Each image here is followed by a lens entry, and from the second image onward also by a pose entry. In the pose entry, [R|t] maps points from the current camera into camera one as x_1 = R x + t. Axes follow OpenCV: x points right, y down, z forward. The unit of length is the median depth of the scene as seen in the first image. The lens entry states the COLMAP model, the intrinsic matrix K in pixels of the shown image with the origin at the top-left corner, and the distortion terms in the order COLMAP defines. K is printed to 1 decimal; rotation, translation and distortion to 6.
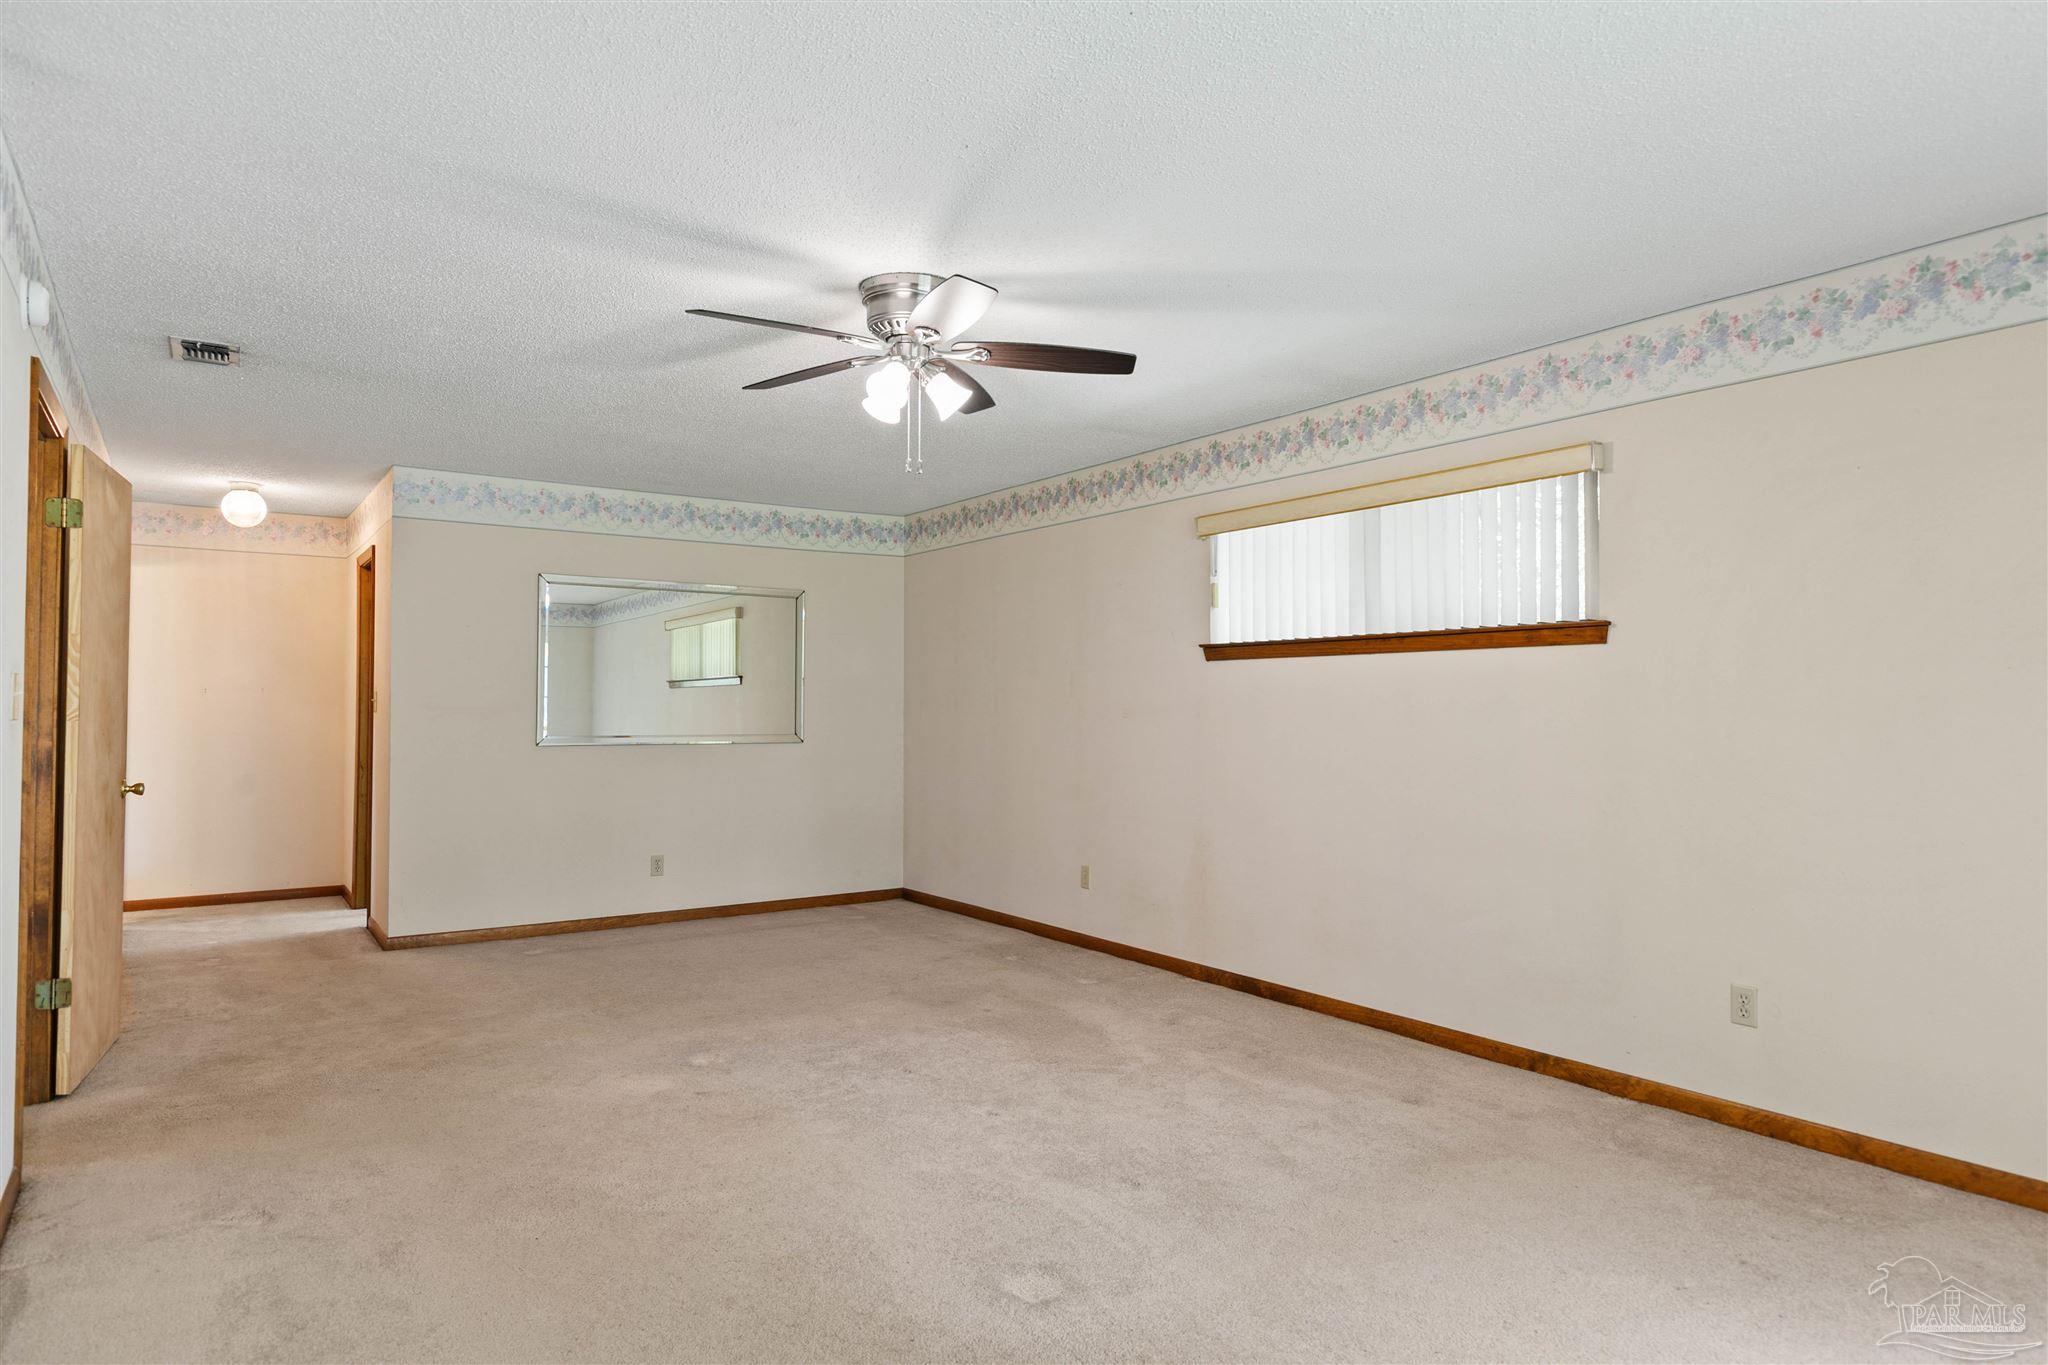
lens RADIAL K [[1212.7, 0, 1022.6], [0, 1212.7, 660.5], [0, 0, 1]] dist [0.004016, 0.000399]
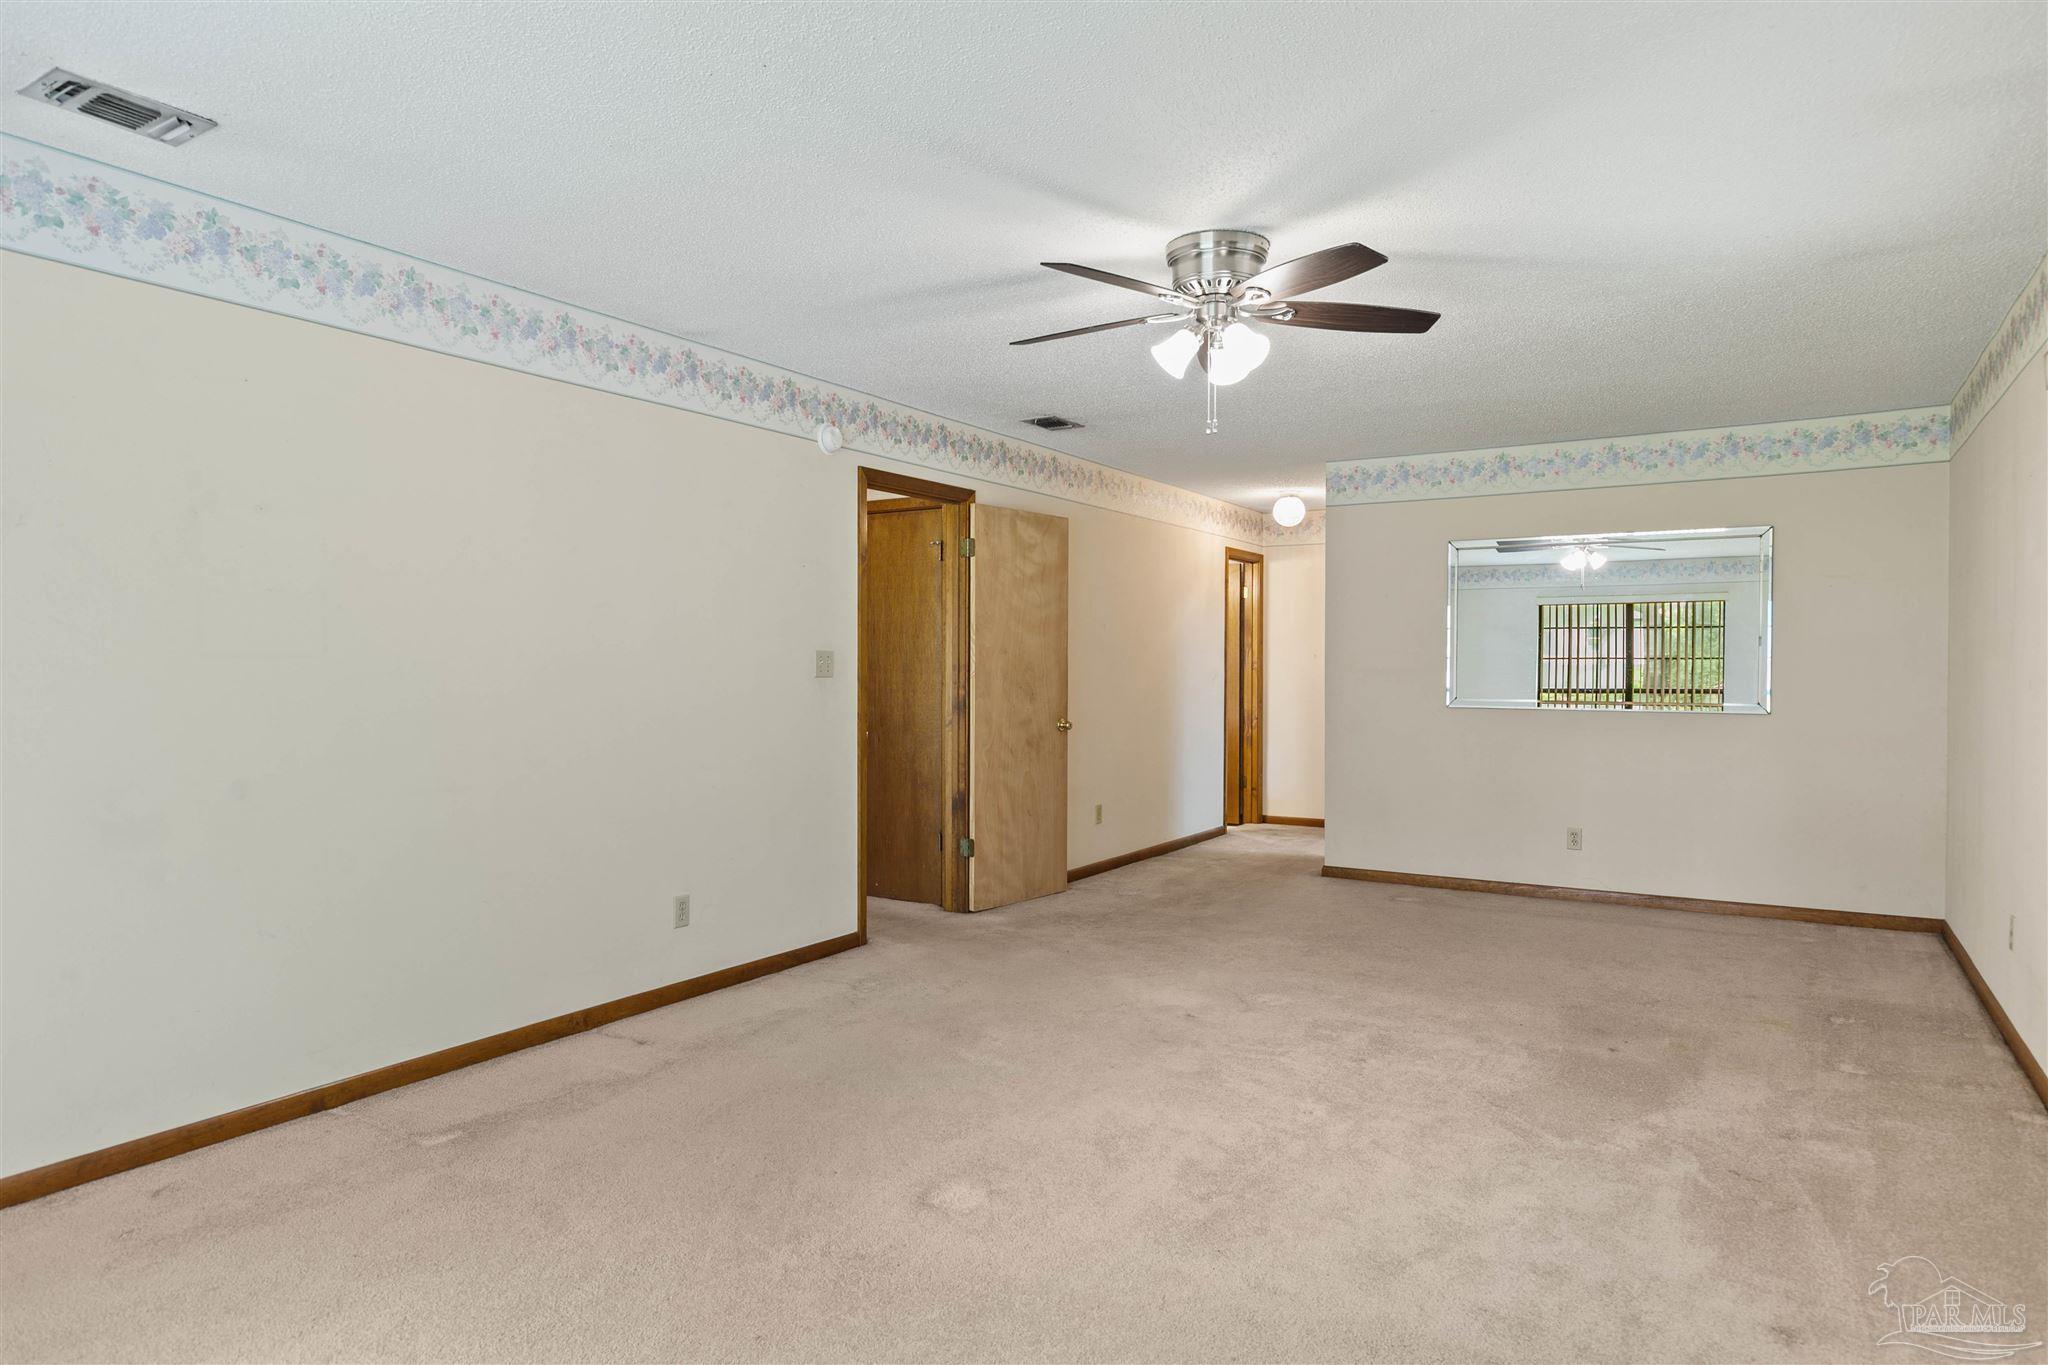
lens RADIAL K [[1212.7, 0, 1022.6], [0, 1212.7, 660.5], [0, 0, 1]] dist [0.004016, 0.000399]
pose [[0.405549, -0.008486, -0.914034, 0.639980], [0.032863, 0.999446, 0.005302, 0.019822], [0.913482, -0.032188, 0.405603, 0.391330]]
